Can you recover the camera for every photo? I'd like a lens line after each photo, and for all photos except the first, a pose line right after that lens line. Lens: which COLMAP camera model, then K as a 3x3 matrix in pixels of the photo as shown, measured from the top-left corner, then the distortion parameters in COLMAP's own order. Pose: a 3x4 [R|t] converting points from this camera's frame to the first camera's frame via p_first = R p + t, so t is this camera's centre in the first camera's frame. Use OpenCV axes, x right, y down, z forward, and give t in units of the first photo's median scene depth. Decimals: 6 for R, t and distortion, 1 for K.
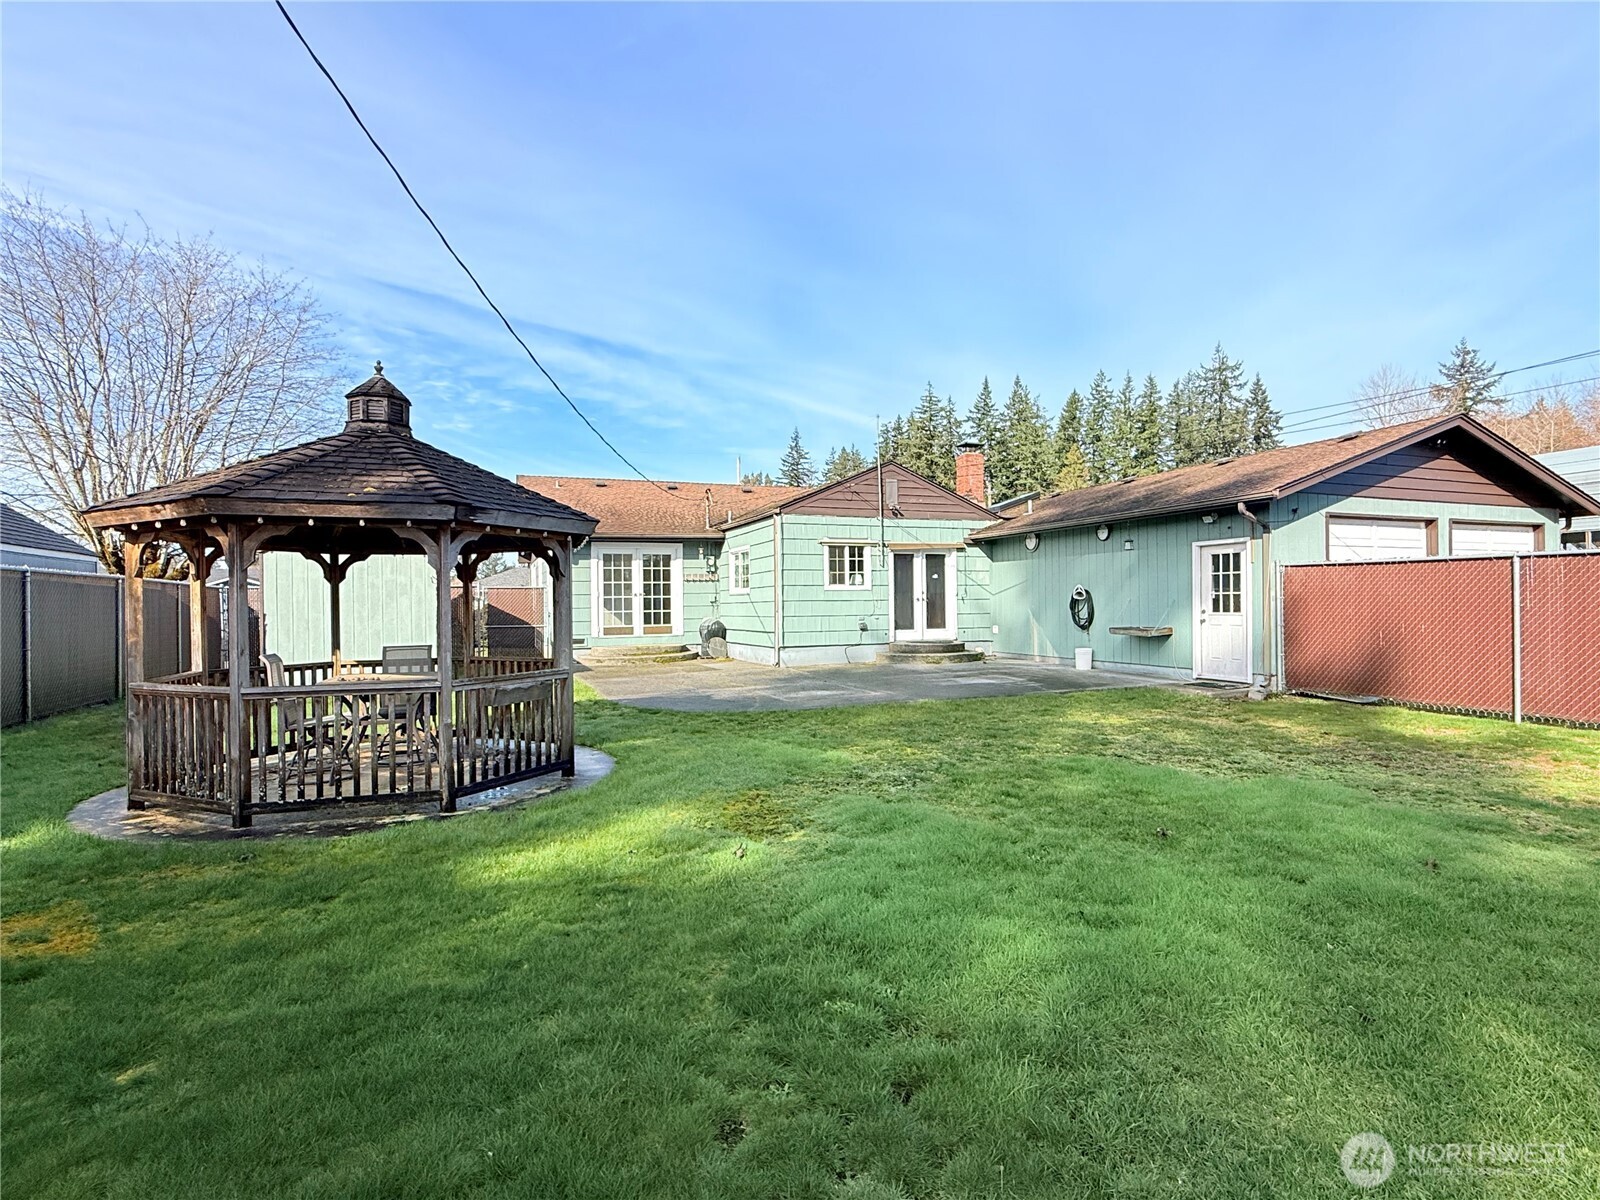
lens RADIAL K [[809.1, 0, 800.0], [0, 809.1, 600.0], [0, 0, 1]] dist [-0.001828, -0.000083]
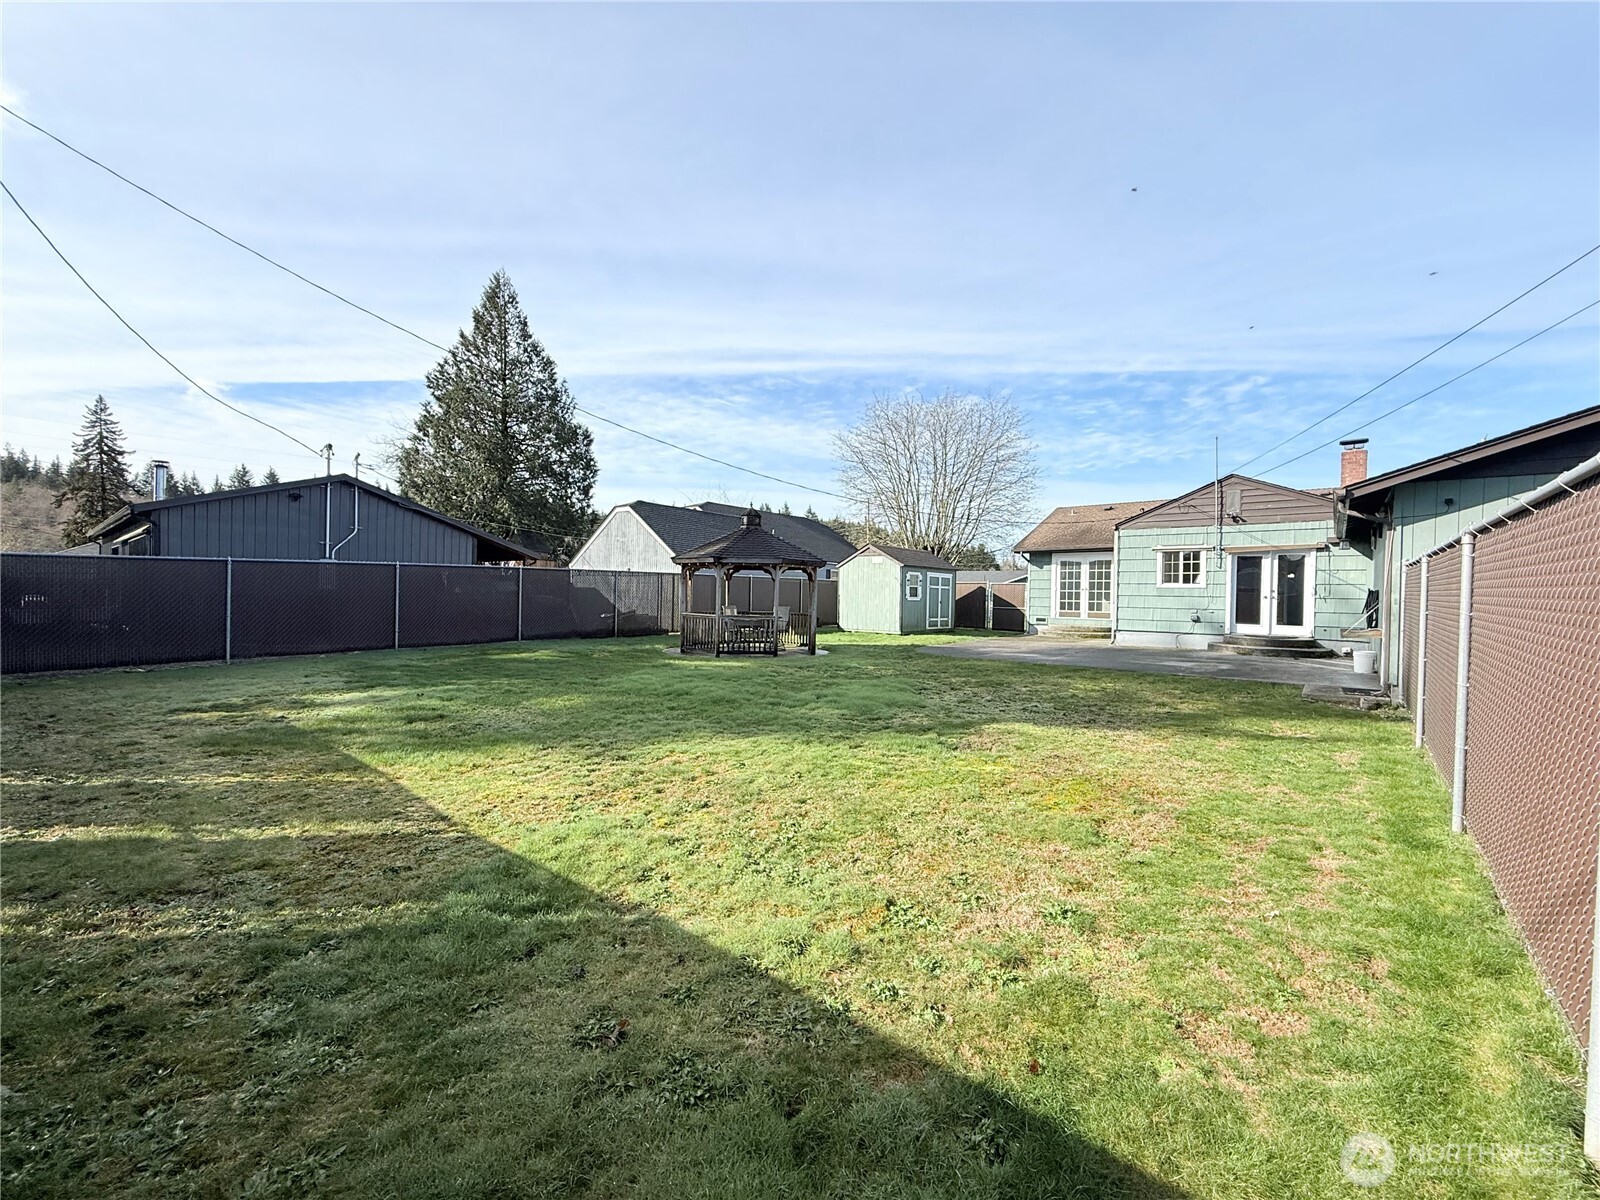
lens RADIAL K [[637.9, 0, 799.9], [0, 637.9, 598.2], [0, 0, 1]] dist [-0.000174, 0.000154]
pose [[0.478936, 0.026404, -0.877453, 0.595414], [-0.018708, 0.999628, 0.019869, -0.004745], [0.877651, 0.006900, 0.479251, 0.039129]]
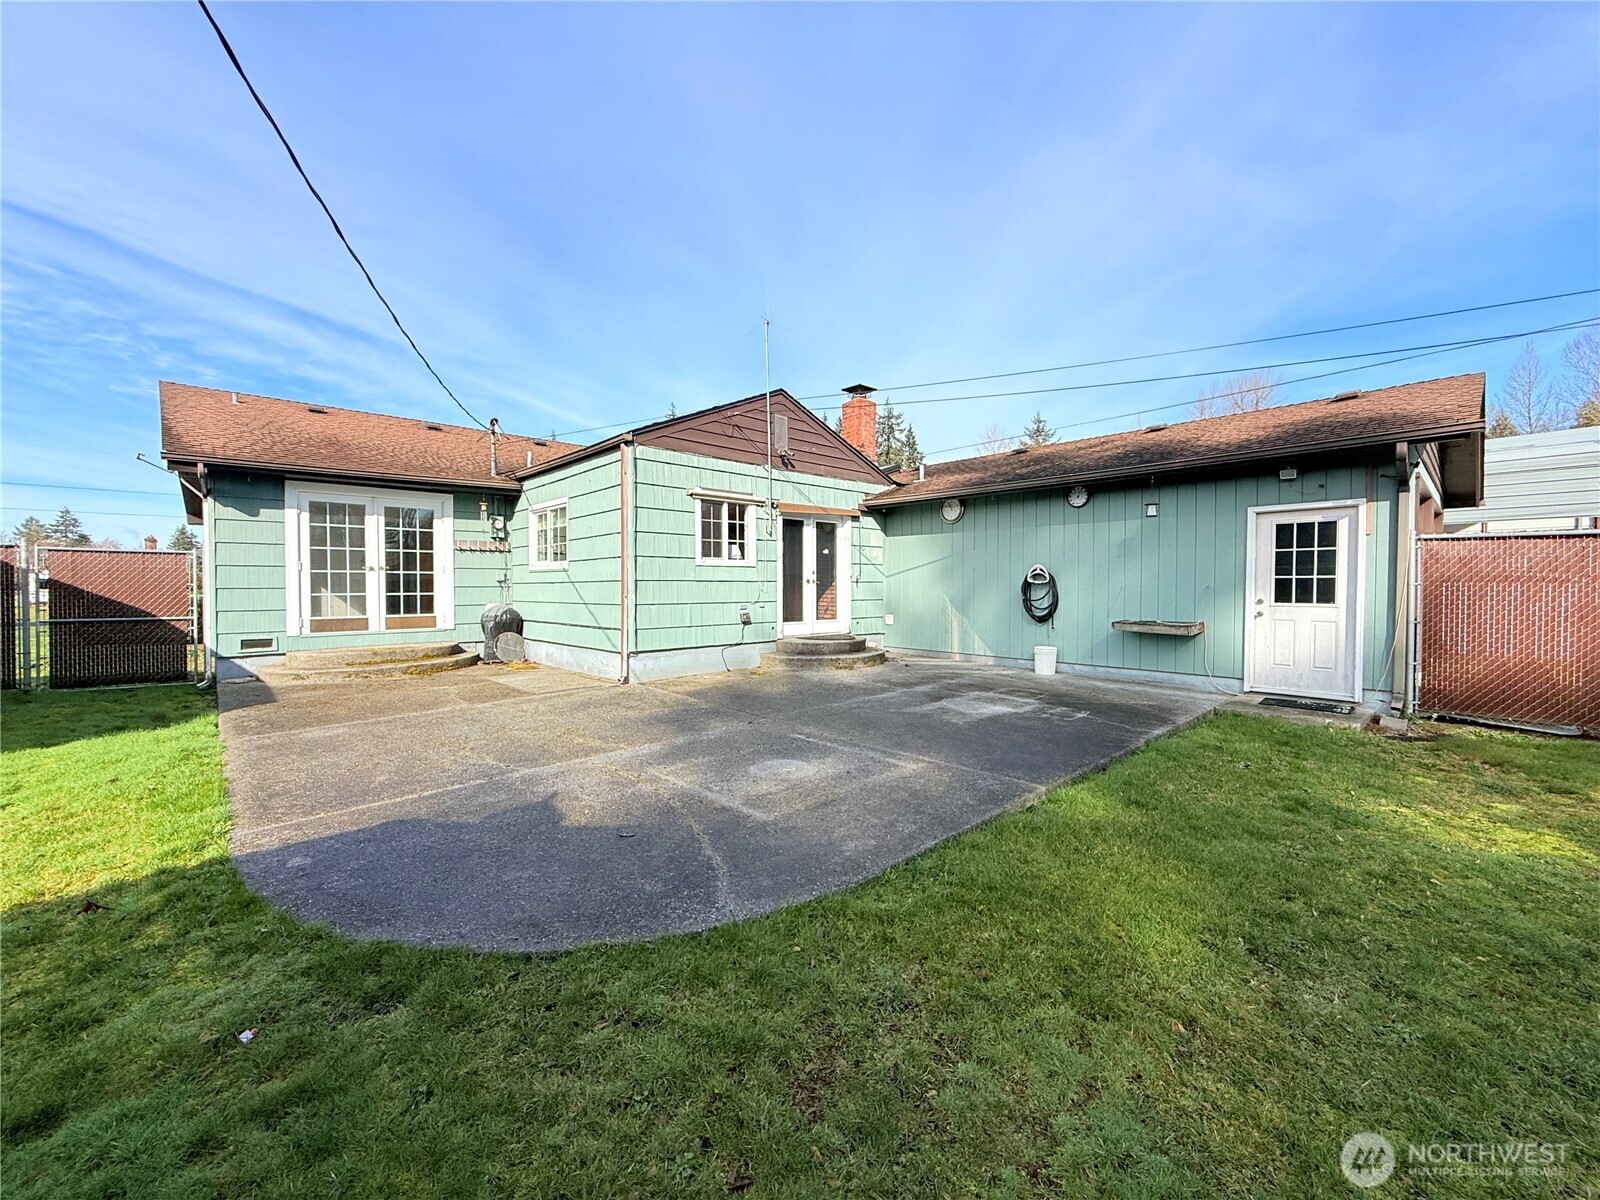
lens RADIAL K [[637.9, 0, 799.9], [0, 637.9, 598.2], [0, 0, 1]] dist [-0.000174, 0.000154]
pose [[0.932425, 0.003637, 0.361346, -0.075678], [-0.011709, 0.999728, 0.020152, 0.003260], [-0.361175, -0.023022, 0.932214, 0.444637]]
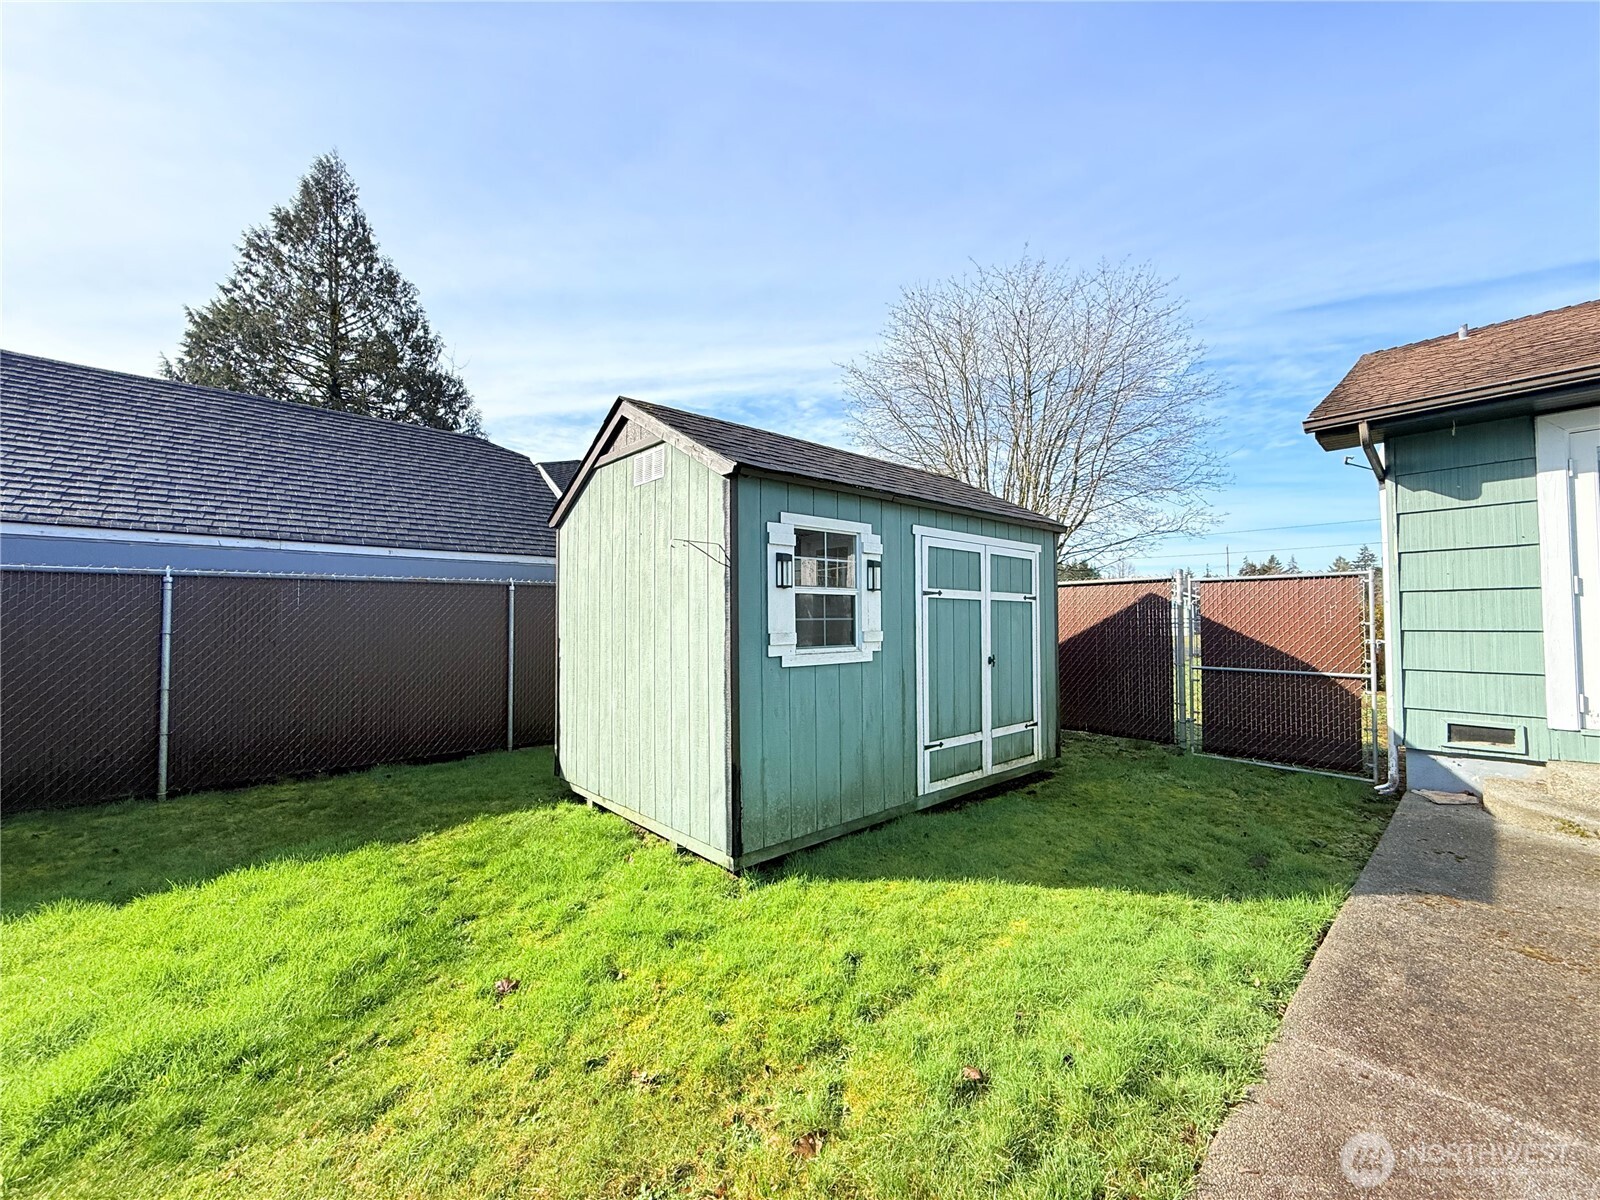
lens RADIAL K [[637.9, 0, 799.9], [0, 637.9, 598.2], [0, 0, 1]] dist [-0.000174, 0.000154]
pose [[0.348425, -0.021818, -0.937083, -0.140984], [0.008379, 0.999762, -0.020162, -0.000227], [0.937299, -0.000827, 0.348525, 0.710337]]
